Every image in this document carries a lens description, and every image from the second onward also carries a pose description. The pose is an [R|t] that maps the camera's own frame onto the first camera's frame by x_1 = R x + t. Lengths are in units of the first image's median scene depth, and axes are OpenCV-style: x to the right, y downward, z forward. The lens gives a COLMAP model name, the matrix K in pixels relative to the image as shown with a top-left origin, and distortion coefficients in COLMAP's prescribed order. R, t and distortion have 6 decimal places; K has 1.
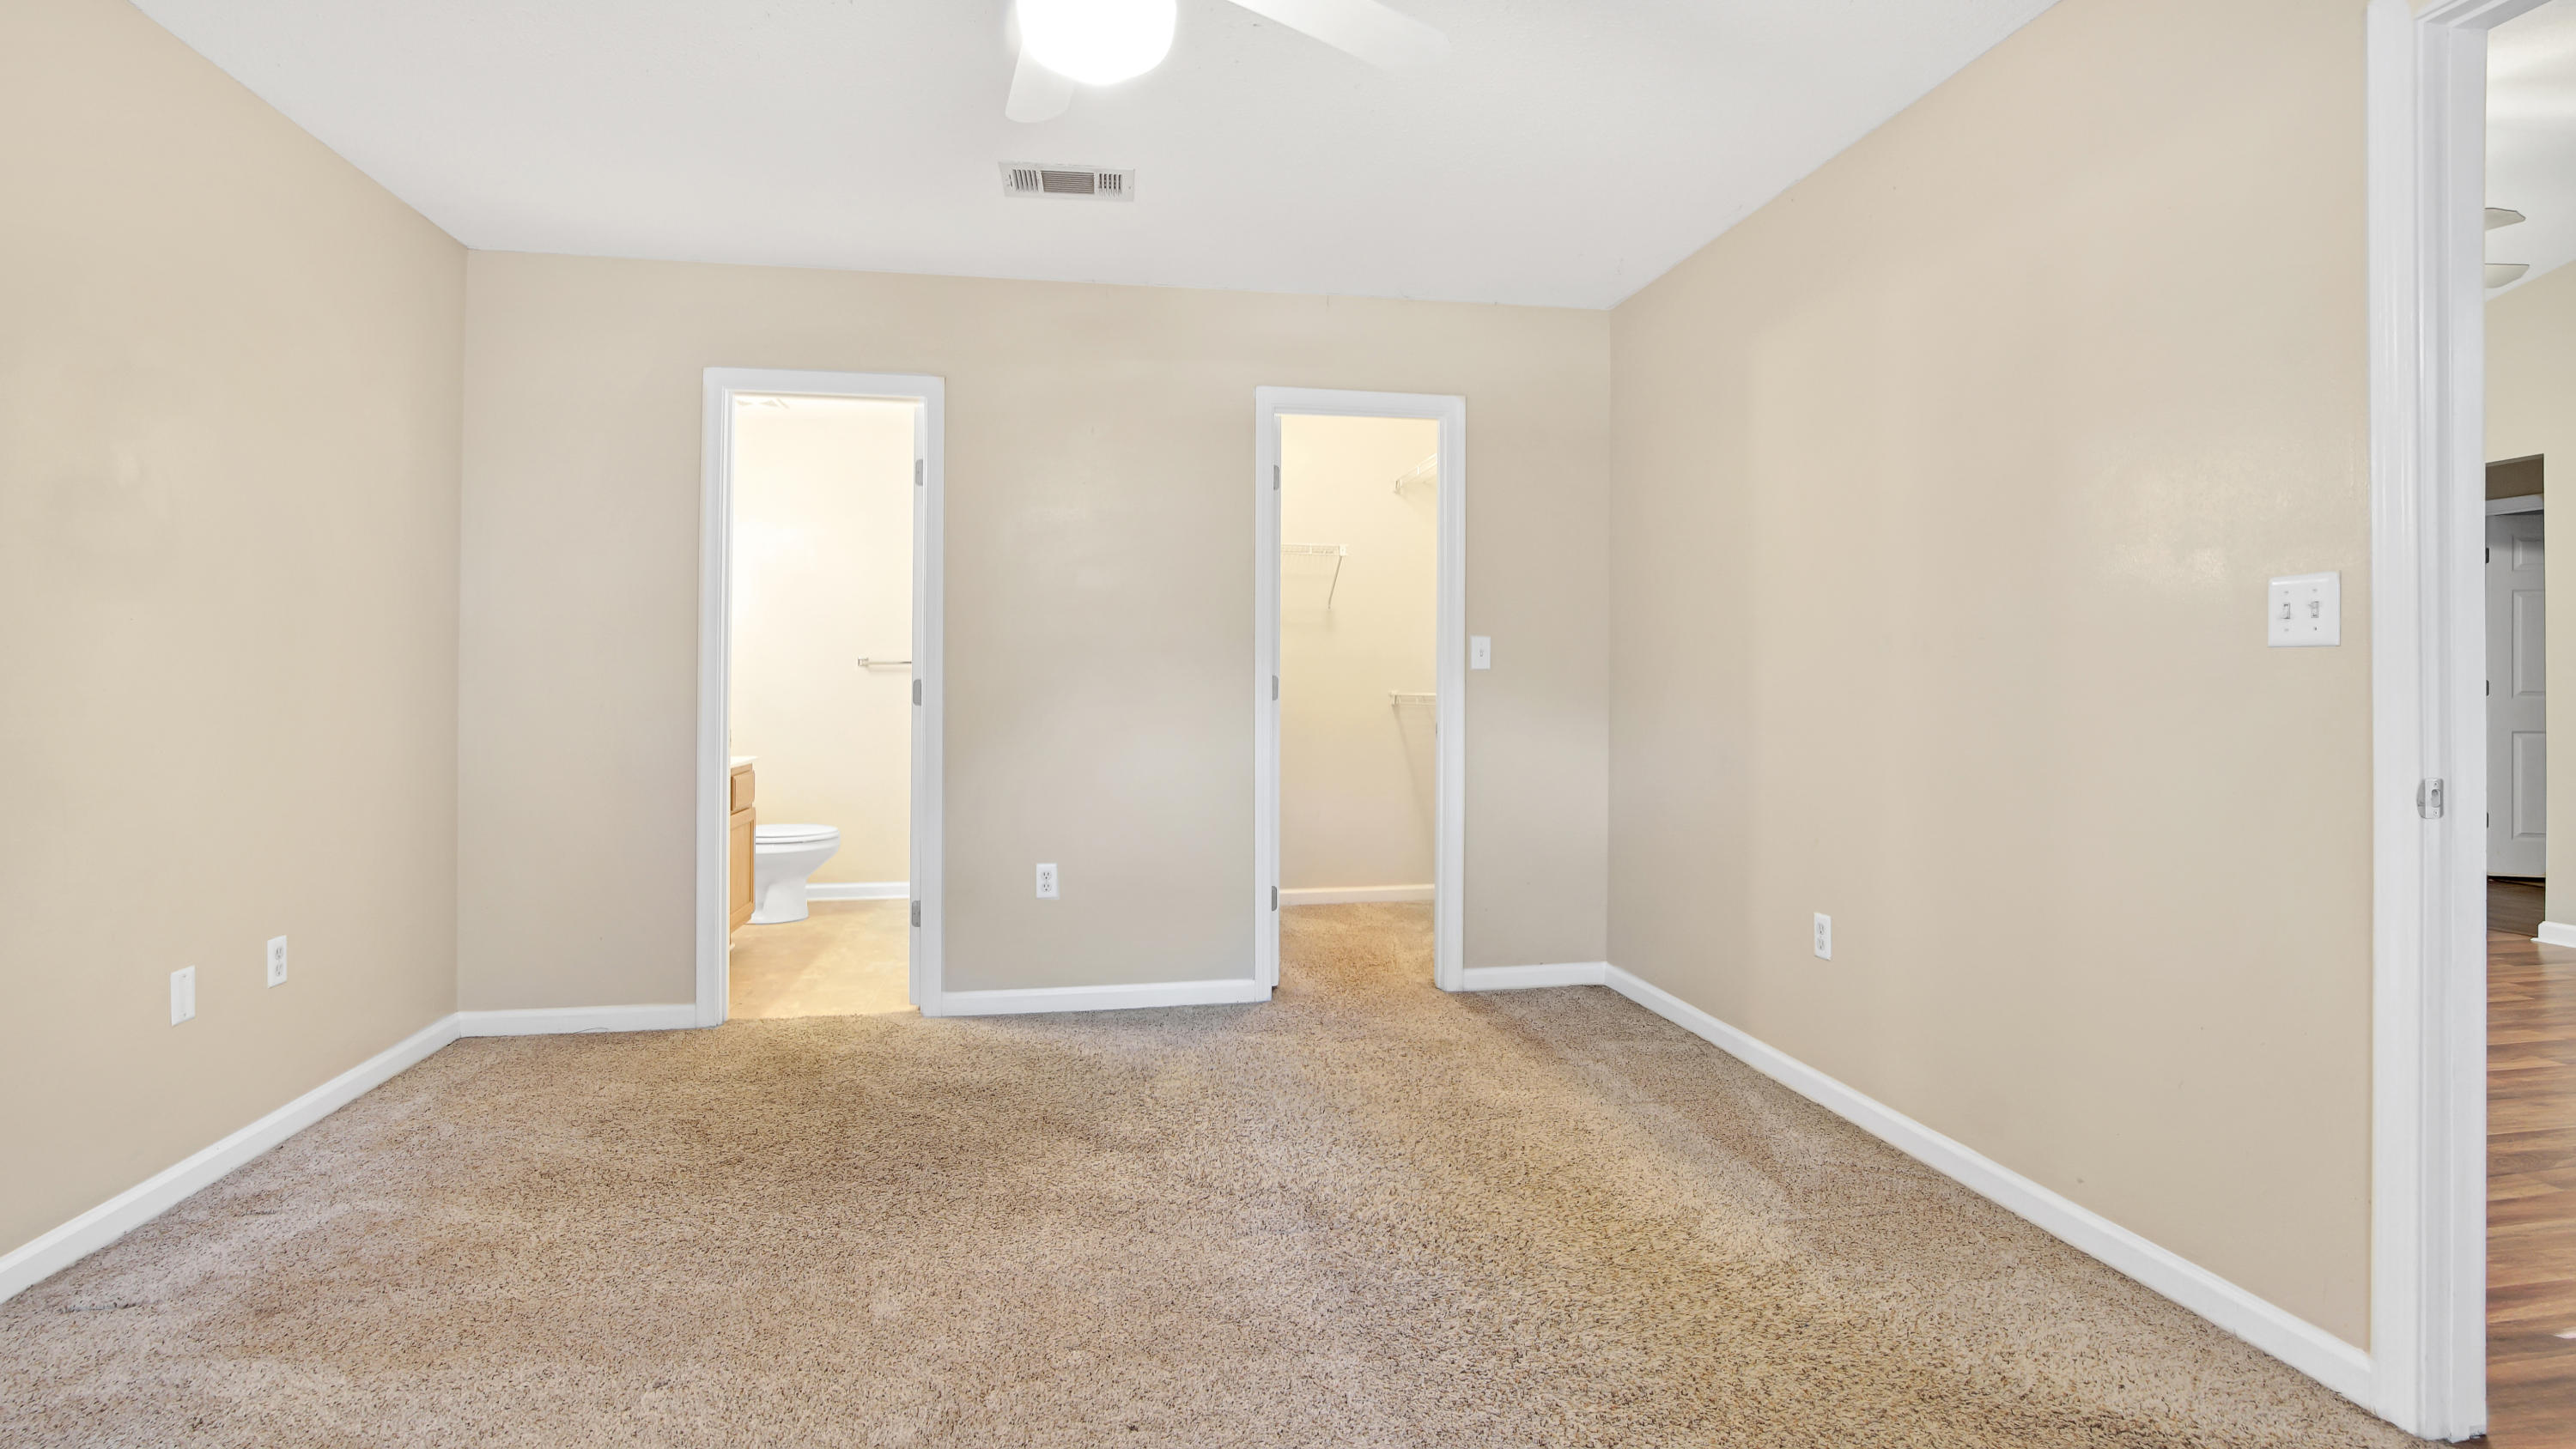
lens RADIAL K [[1221.6, 0, 1280.9], [0, 1221.6, 707.4], [0, 0, 1]] dist [-0.021530, -0.000139]
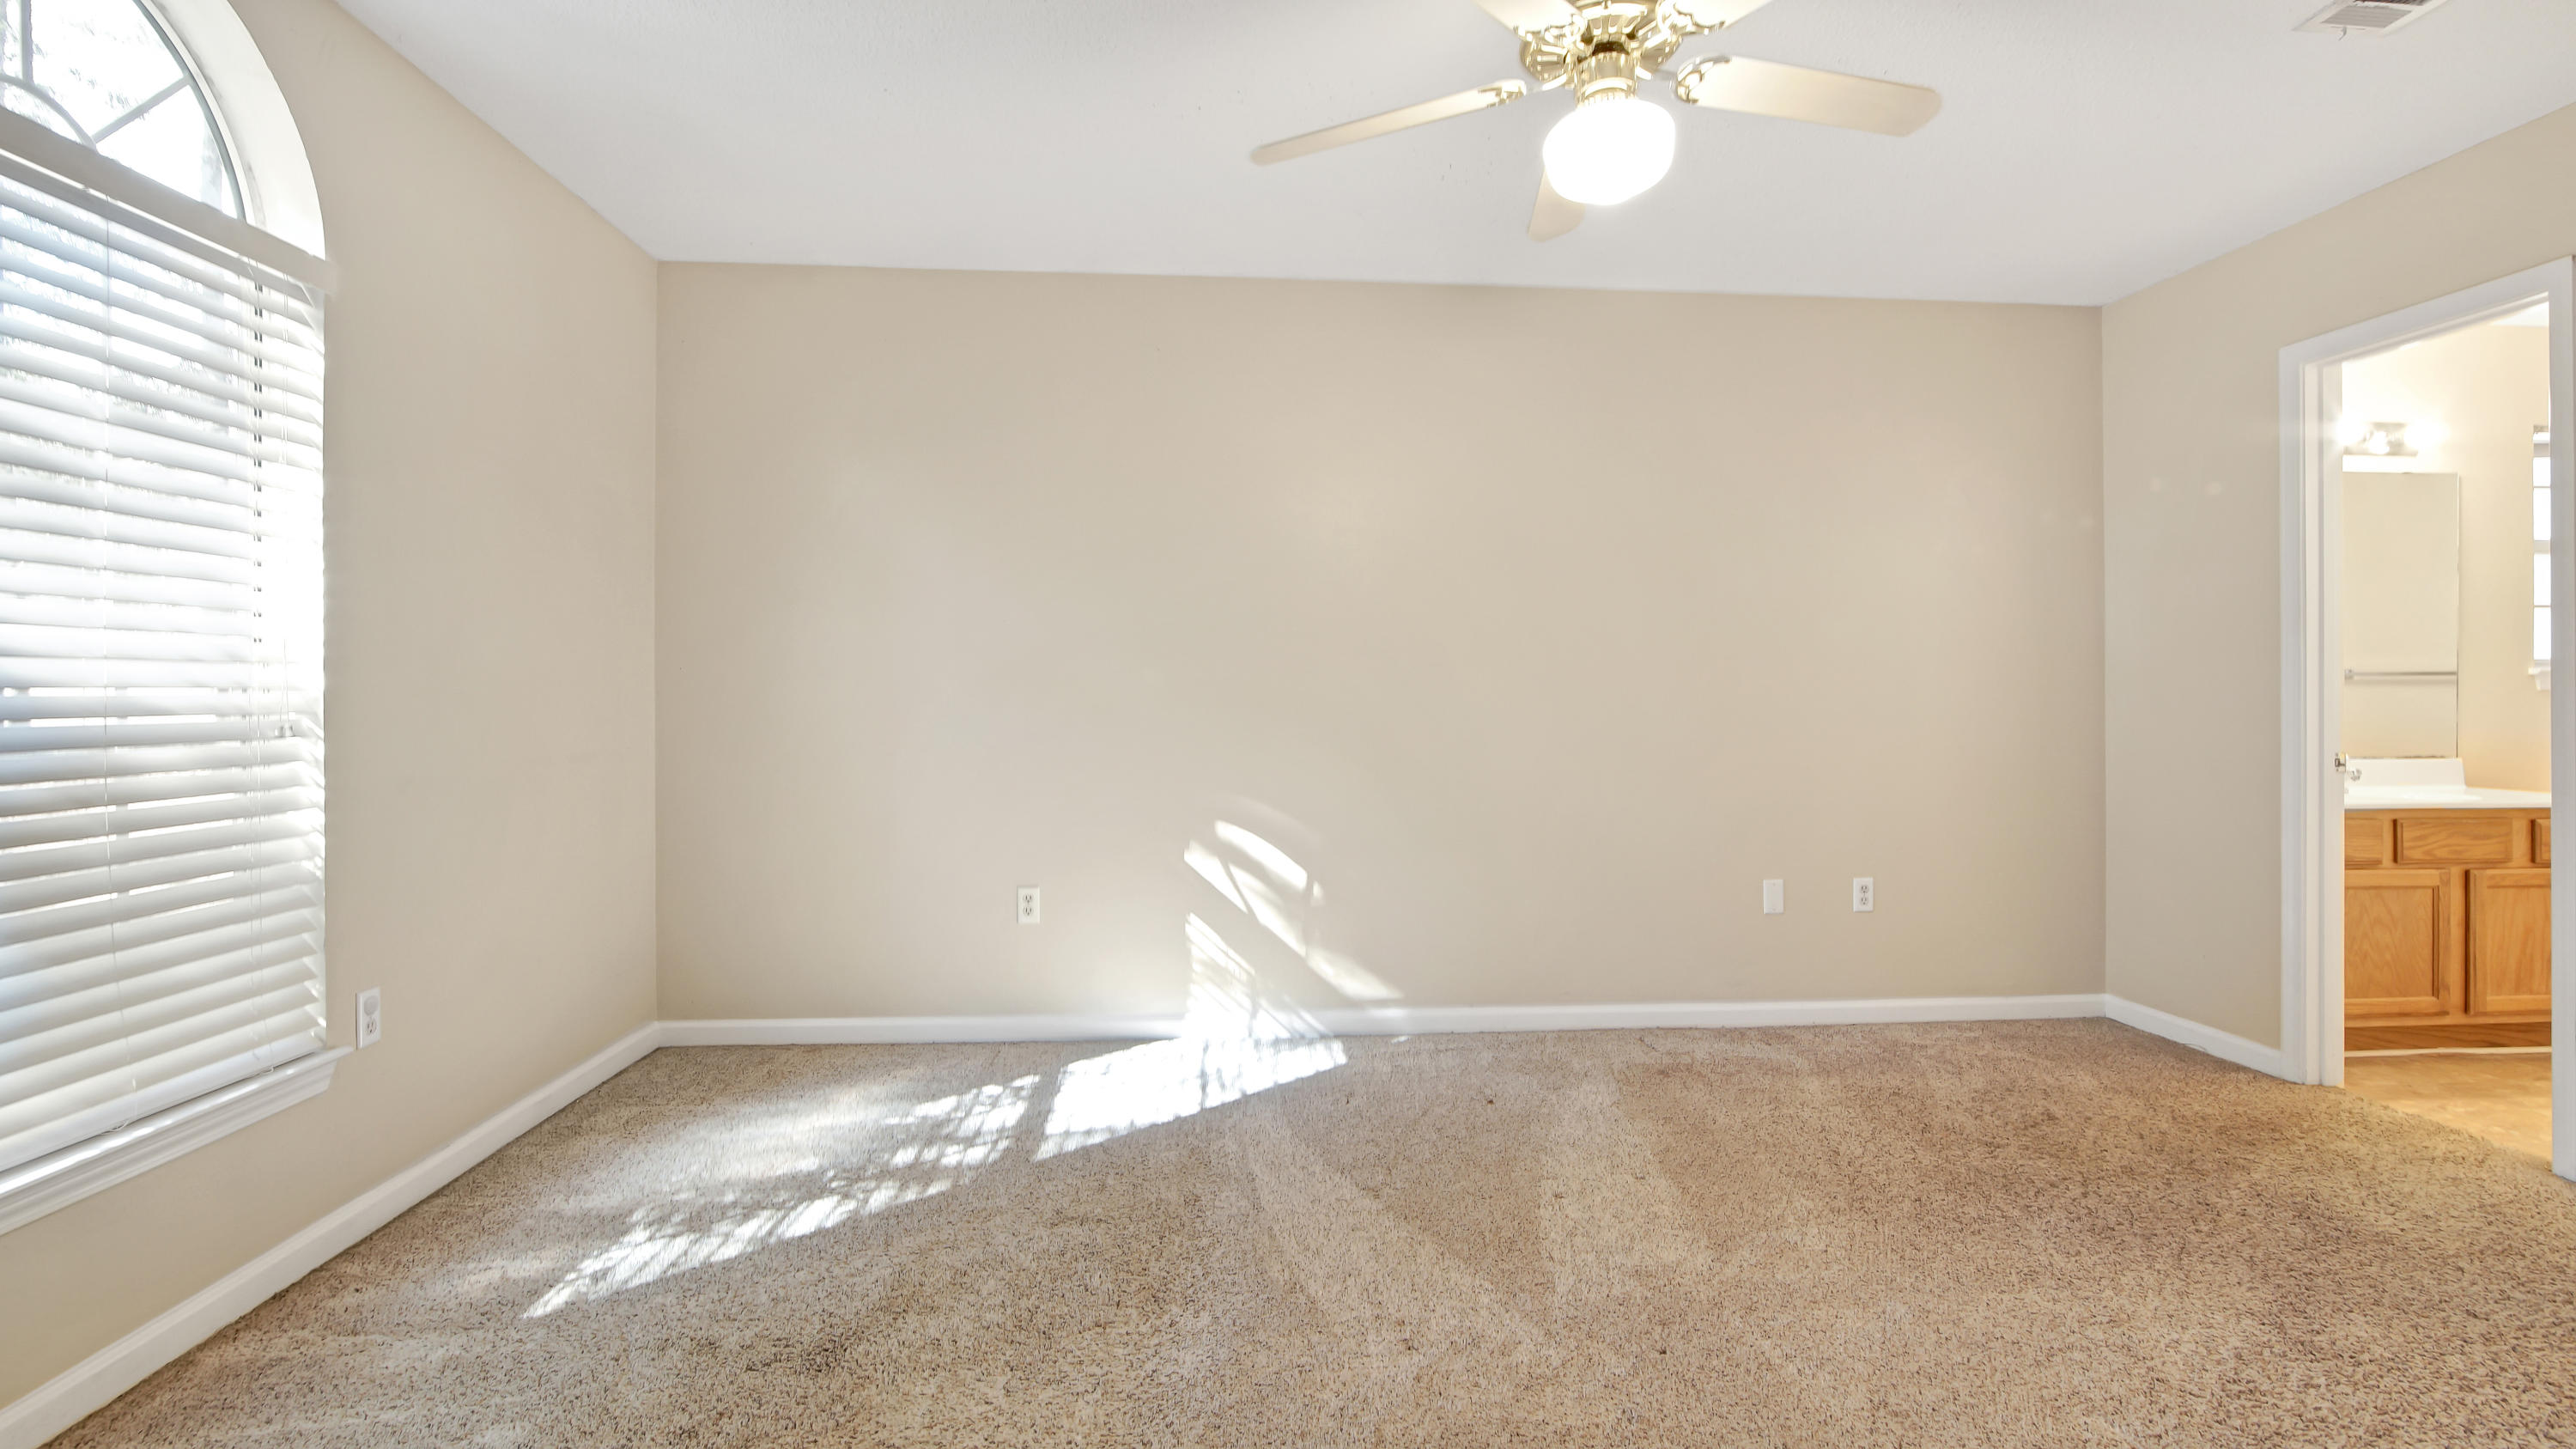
lens RADIAL K [[1198.2, 0, 1288.0], [0, 1198.2, 724.5], [0, 0, 1]] dist [-0.025572, 0.000333]
pose [[-0.099008, 0.022363, -0.994835, 0.596044], [-0.022538, 0.999441, 0.024710, -0.007760], [0.994831, 0.024869, -0.098449, 0.441032]]
